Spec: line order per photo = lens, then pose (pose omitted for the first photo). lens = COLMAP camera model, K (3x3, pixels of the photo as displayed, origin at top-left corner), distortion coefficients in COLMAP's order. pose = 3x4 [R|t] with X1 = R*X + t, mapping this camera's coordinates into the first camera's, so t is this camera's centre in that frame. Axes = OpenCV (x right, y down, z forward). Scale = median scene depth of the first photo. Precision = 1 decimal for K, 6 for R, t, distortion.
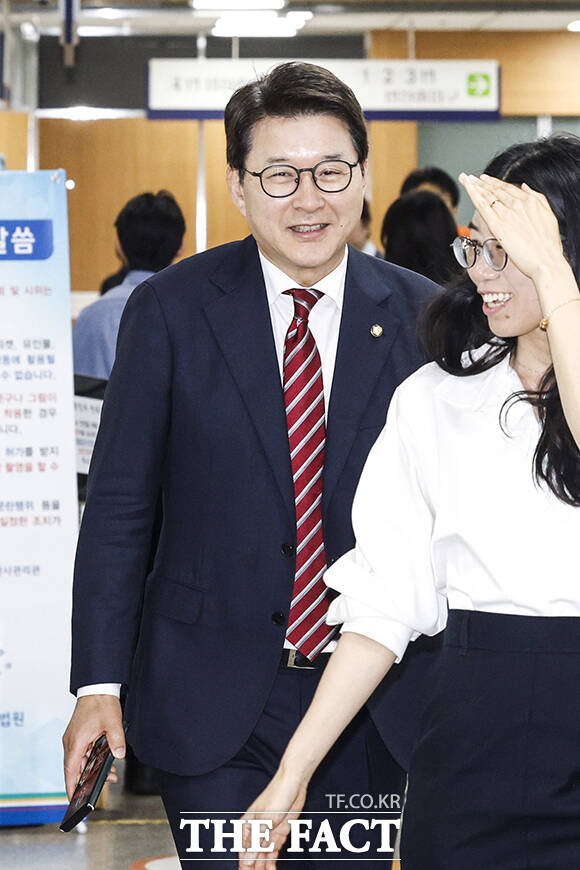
lens RADIAL K [[3586.1, 0, 296.0], [0, 3586.1, 435.1], [0, 0, 1]] dist [-0.077696, 0.000000]
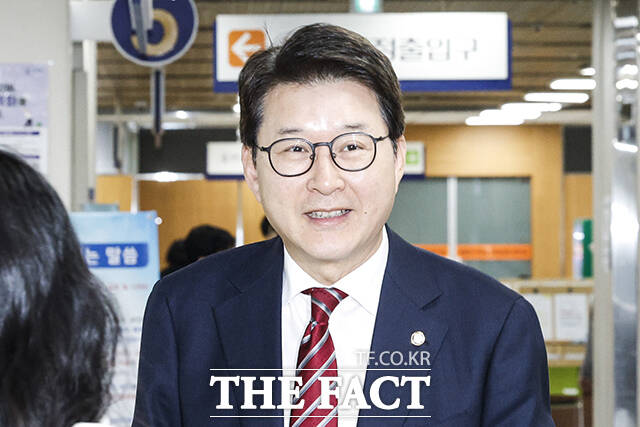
lens RADIAL K [[1607.1, 0, 319.2], [0, 1607.1, 215.9], [0, 0, 1]] dist [-0.927636, 0.000000]
pose [[0.999861, -0.005590, 0.015690, -0.001956], [0.006883, 0.996476, -0.083600, -0.011868], [-0.015167, 0.083697, 0.996376, 0.286043]]
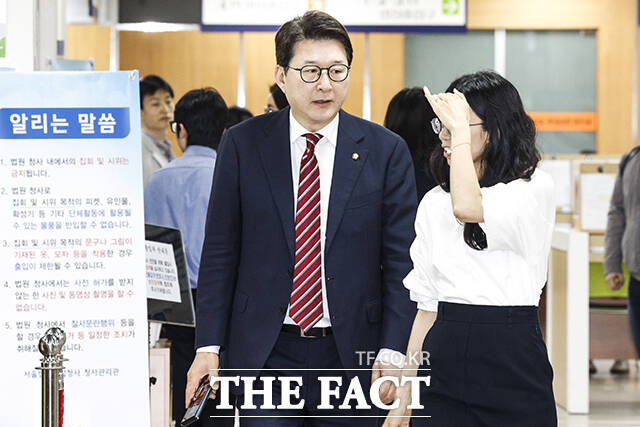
lens RADIAL K [[3457.5, 0, 314.5], [0, 3457.5, 213.2], [0, 0, 1]] dist [0.532998, 0.000000]
pose [[0.999999, 0.000135, -0.001595, 0.002726], [-0.000191, 0.999375, -0.035359, 0.024419], [0.001589, 0.035359, 0.999373, -0.281087]]
